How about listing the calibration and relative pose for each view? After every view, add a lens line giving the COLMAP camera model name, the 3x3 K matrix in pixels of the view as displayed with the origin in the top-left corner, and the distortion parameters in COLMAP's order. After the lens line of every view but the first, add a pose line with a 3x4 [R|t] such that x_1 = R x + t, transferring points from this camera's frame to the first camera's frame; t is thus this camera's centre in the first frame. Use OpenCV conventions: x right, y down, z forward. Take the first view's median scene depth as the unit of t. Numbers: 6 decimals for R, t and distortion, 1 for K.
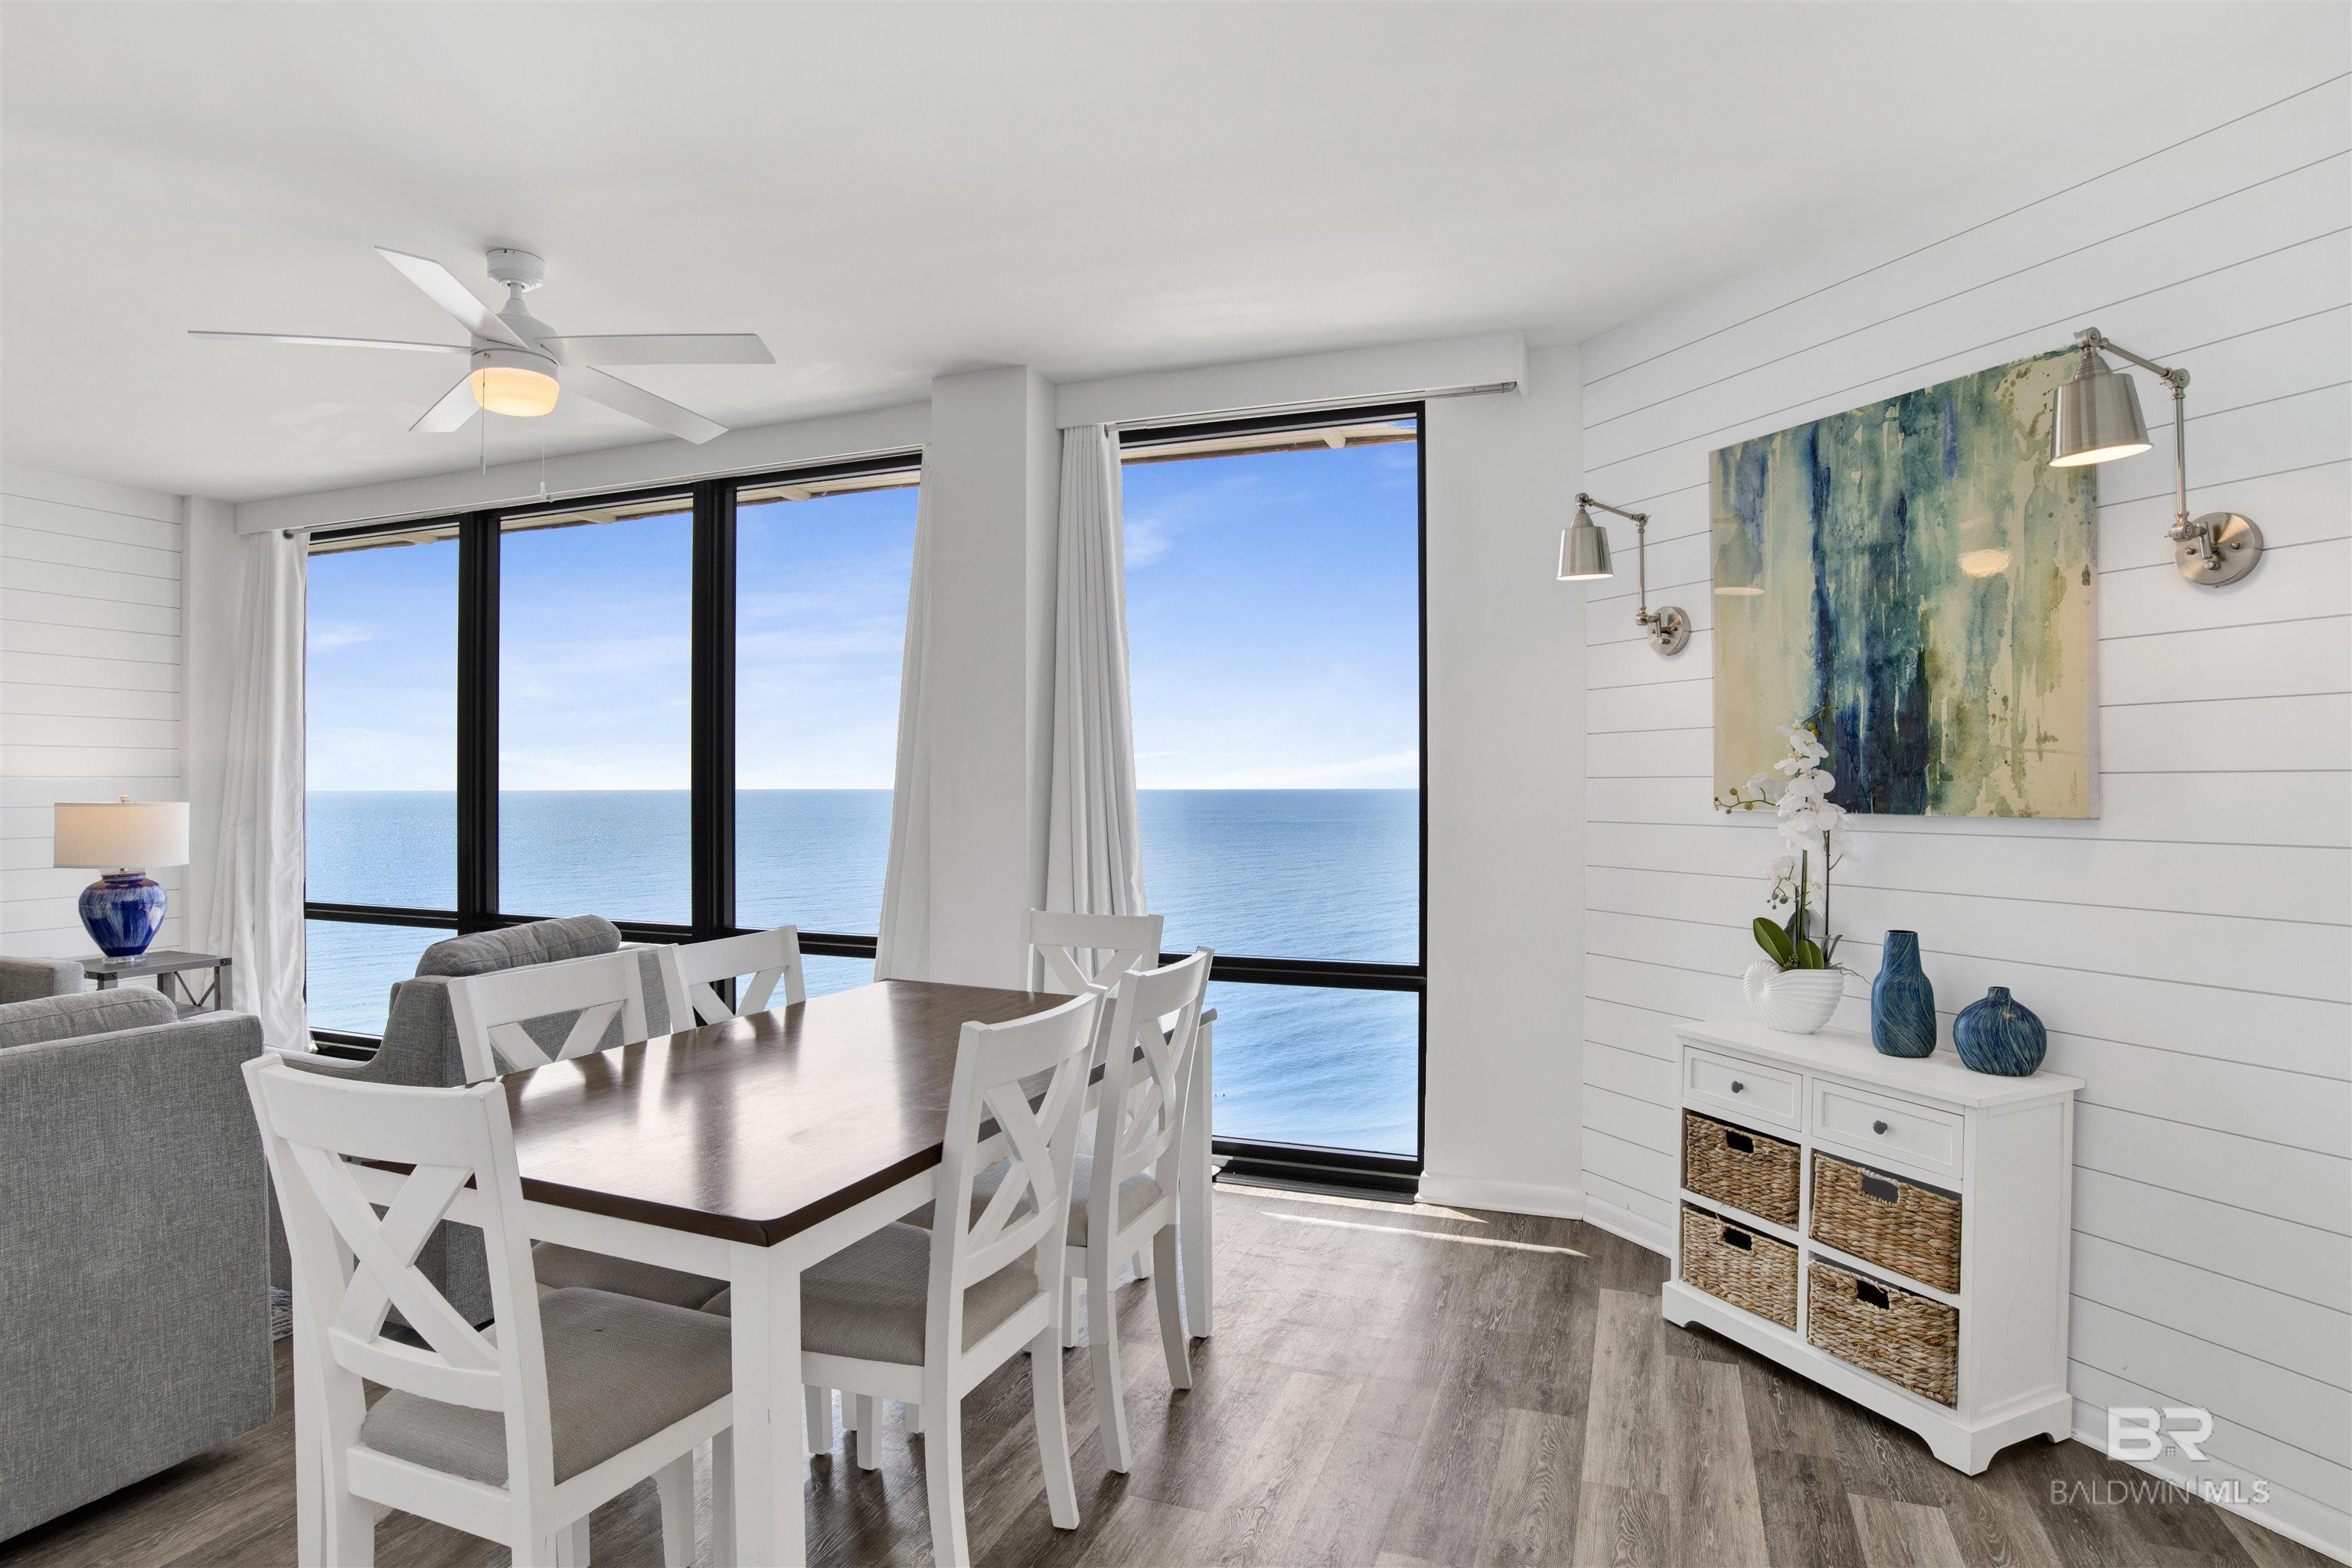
lens RADIAL K [[1247.8, 0, 1169.6], [0, 1247.8, 780.0], [0, 0, 1]] dist [-0.070227, 0.022911]
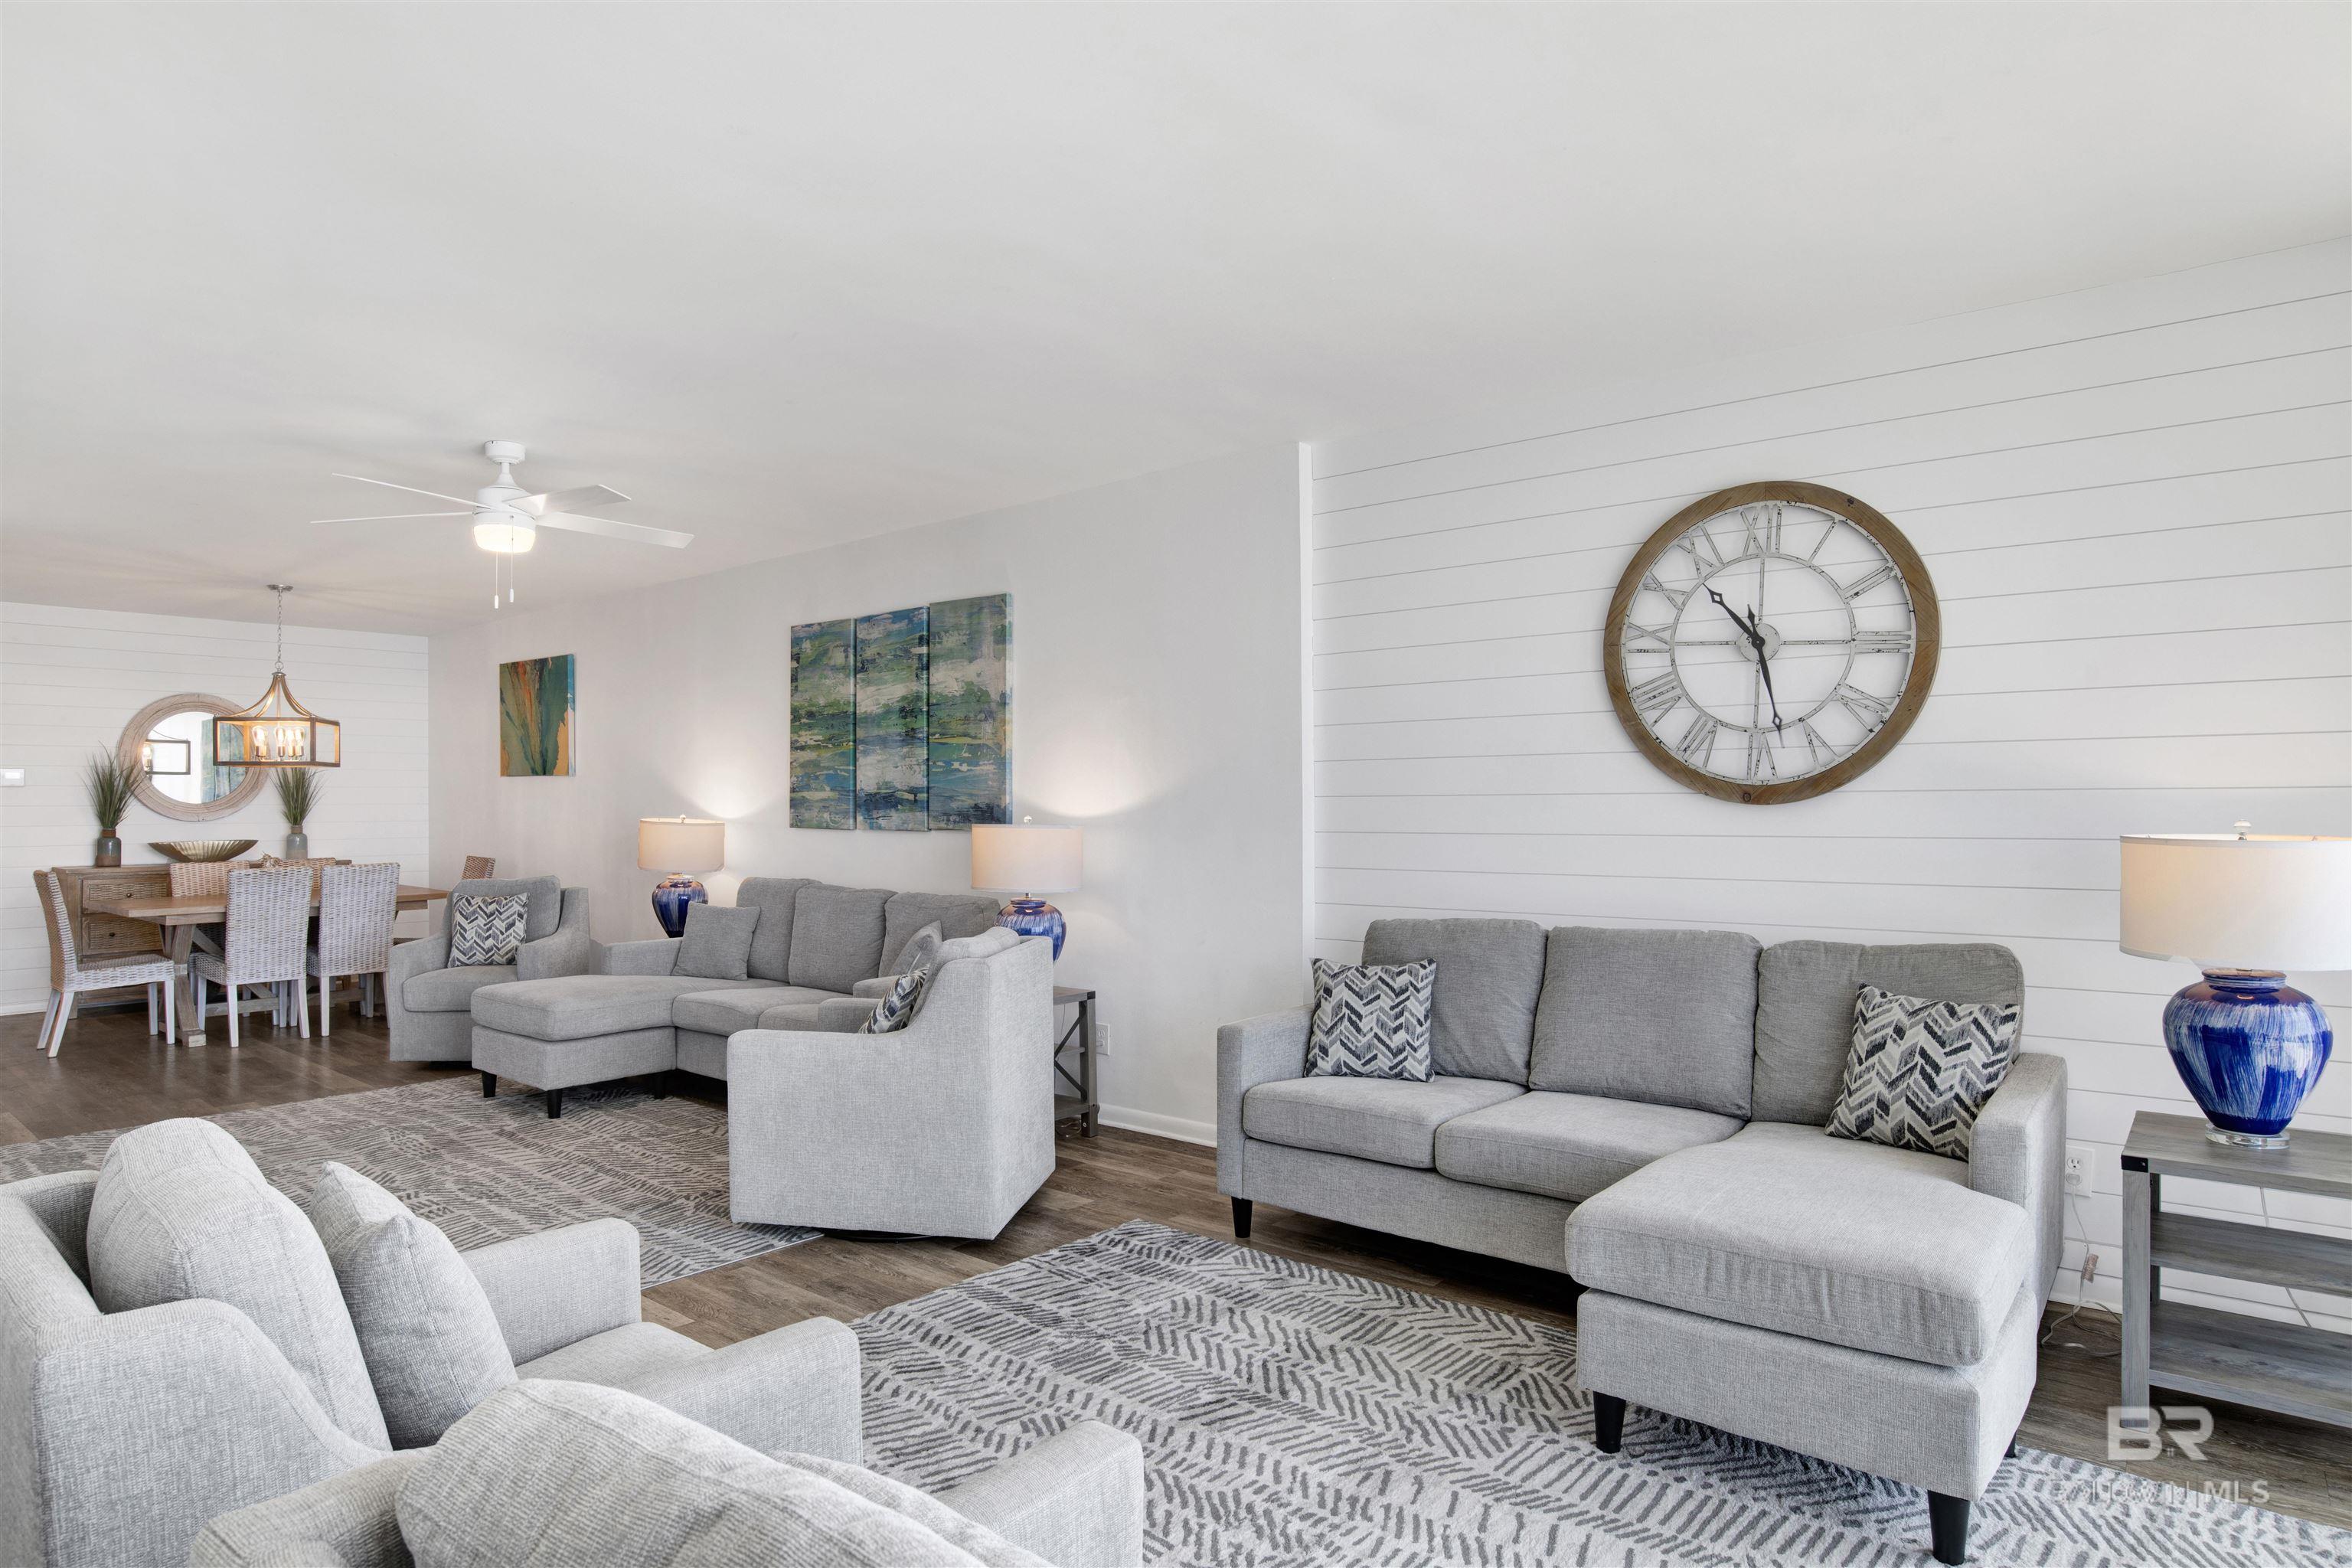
lens RADIAL K [[1298.1, 0, 1179.3], [0, 1298.1, 784.5], [0, 0, 1]] dist [-0.069950, 0.025338]
pose [[-0.302084, -0.012235, -0.953203, -0.380583], [0.008100, 0.999849, -0.015401, 0.001121], [0.953247, -0.012374, -0.301939, 1.299648]]
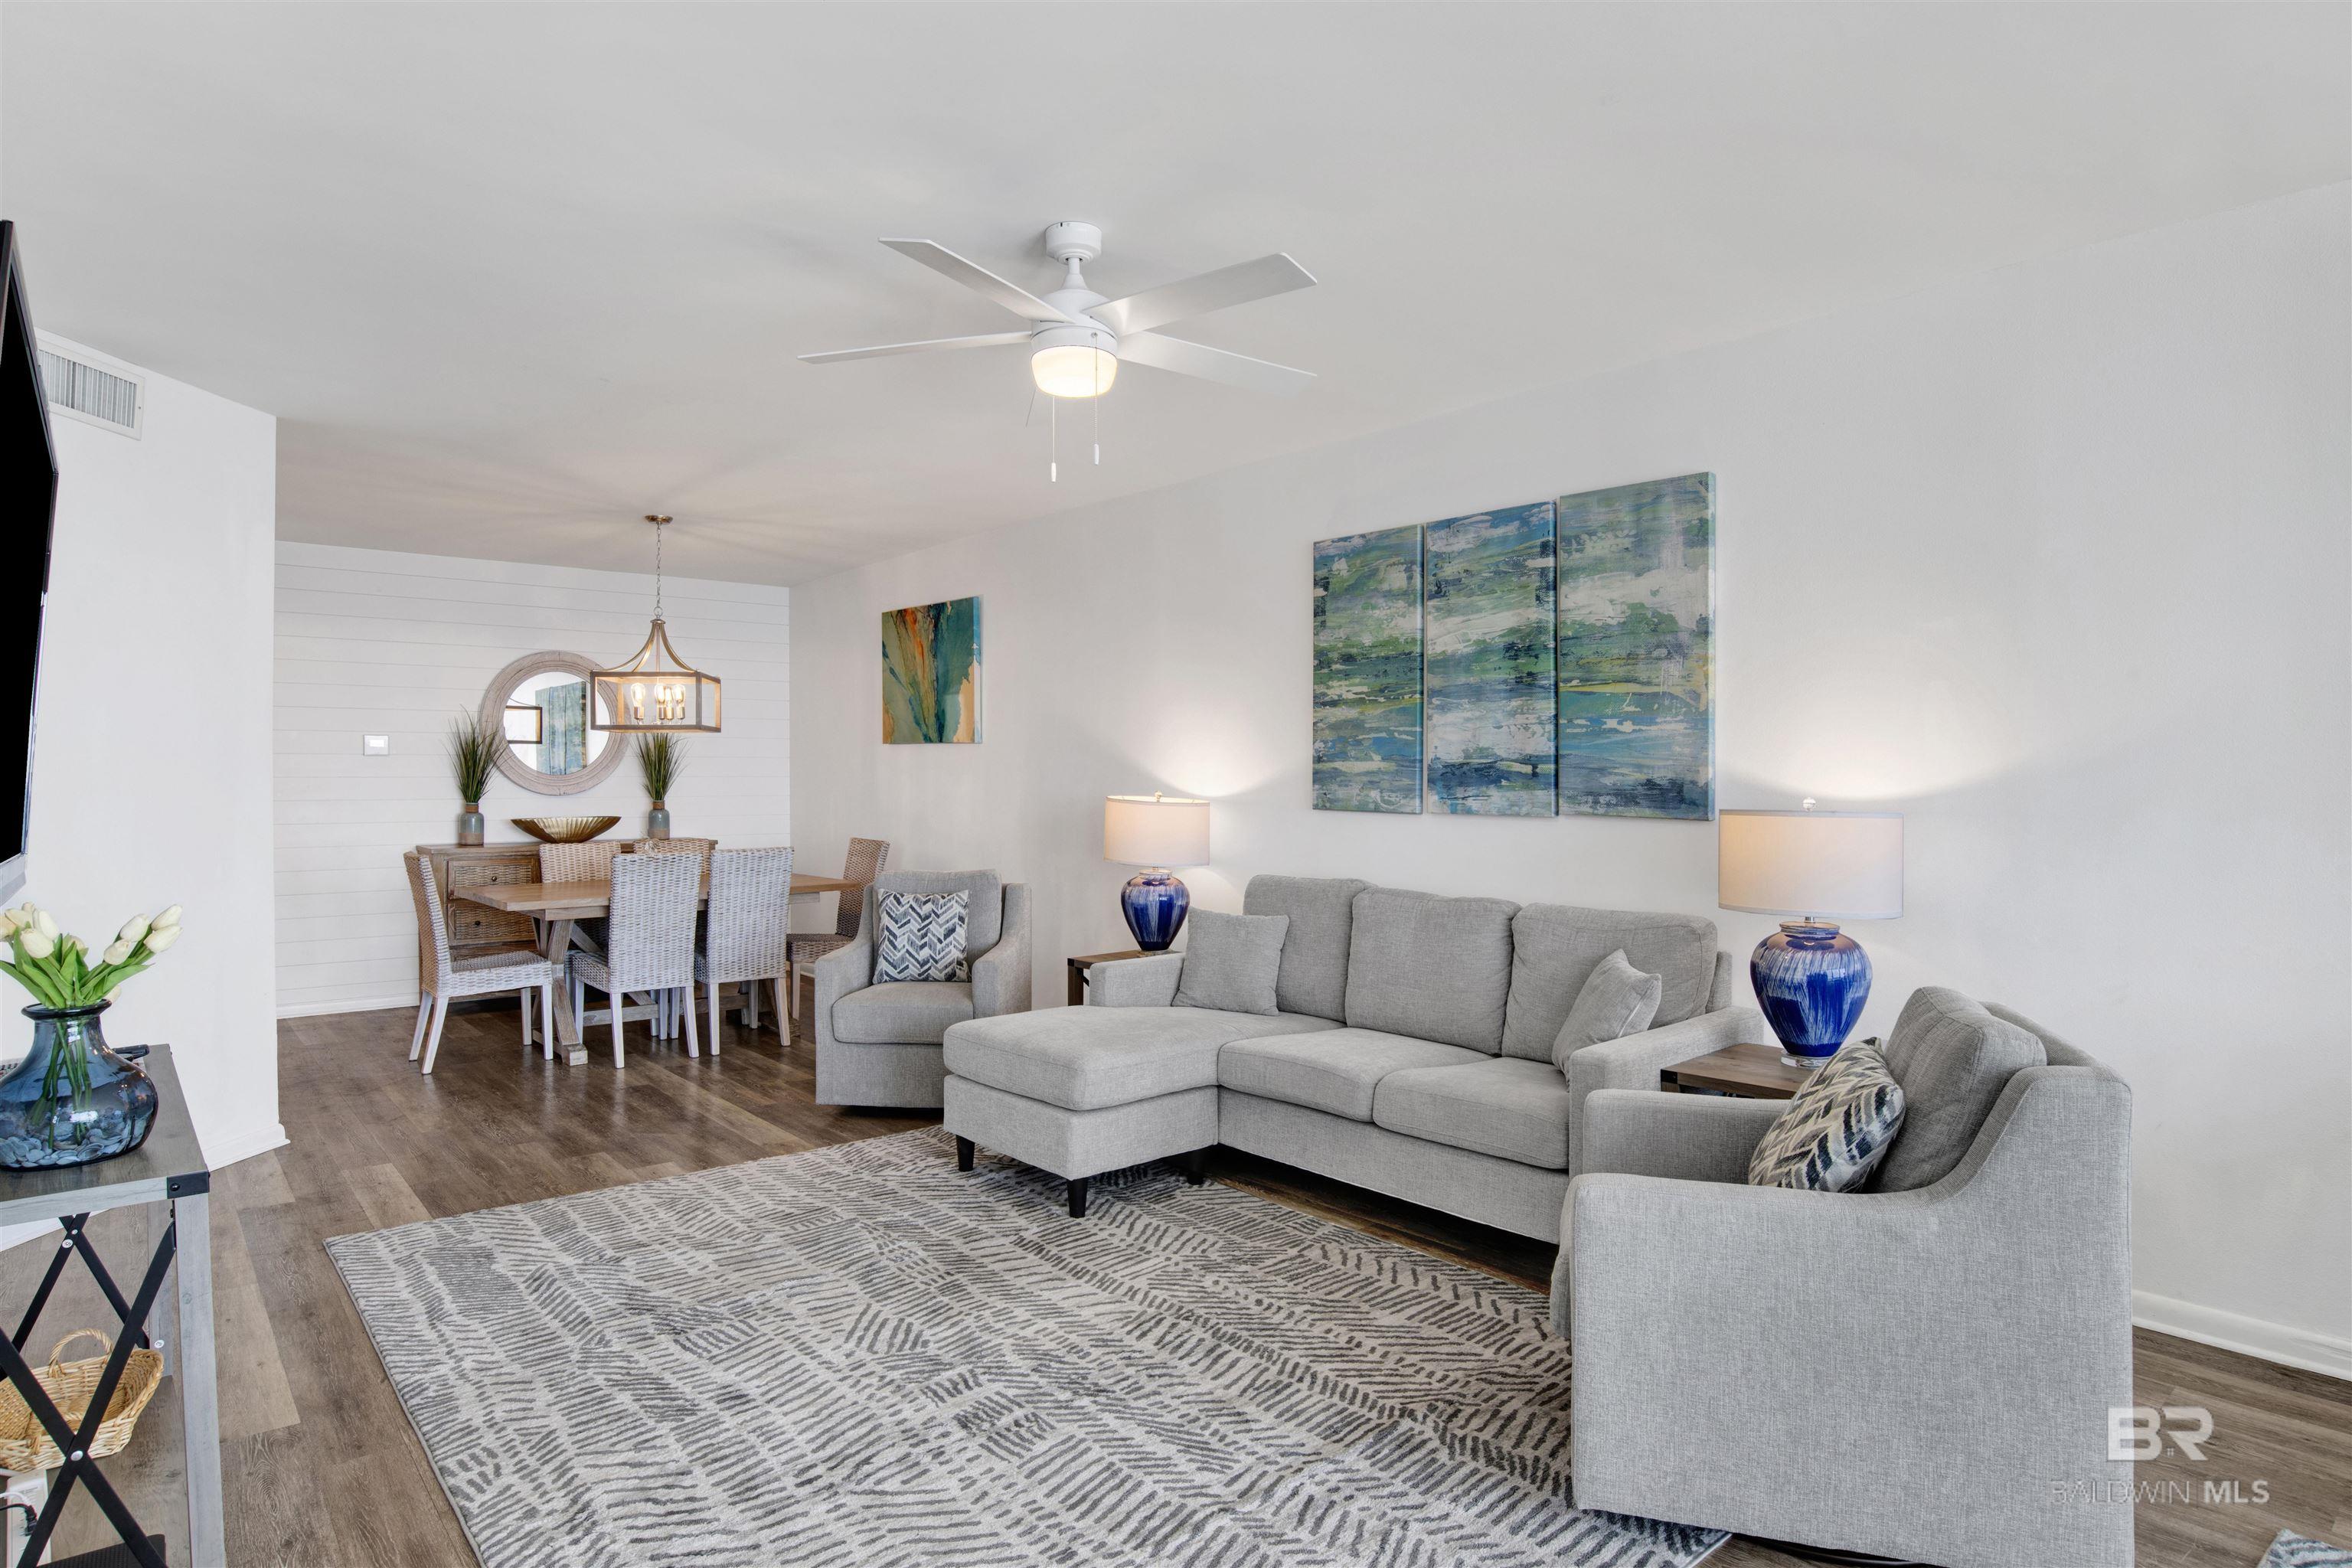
lens RADIAL K [[1299.4, 0, 1177.6], [0, 1299.4, 778.6], [0, 0, 1]] dist [-0.090283, 0.043630]
pose [[-0.464457, -0.000658, -0.885595, -0.756680], [0.002886, 0.999993, -0.002257, -0.001215], [0.885591, -0.003604, -0.464452, 0.552187]]
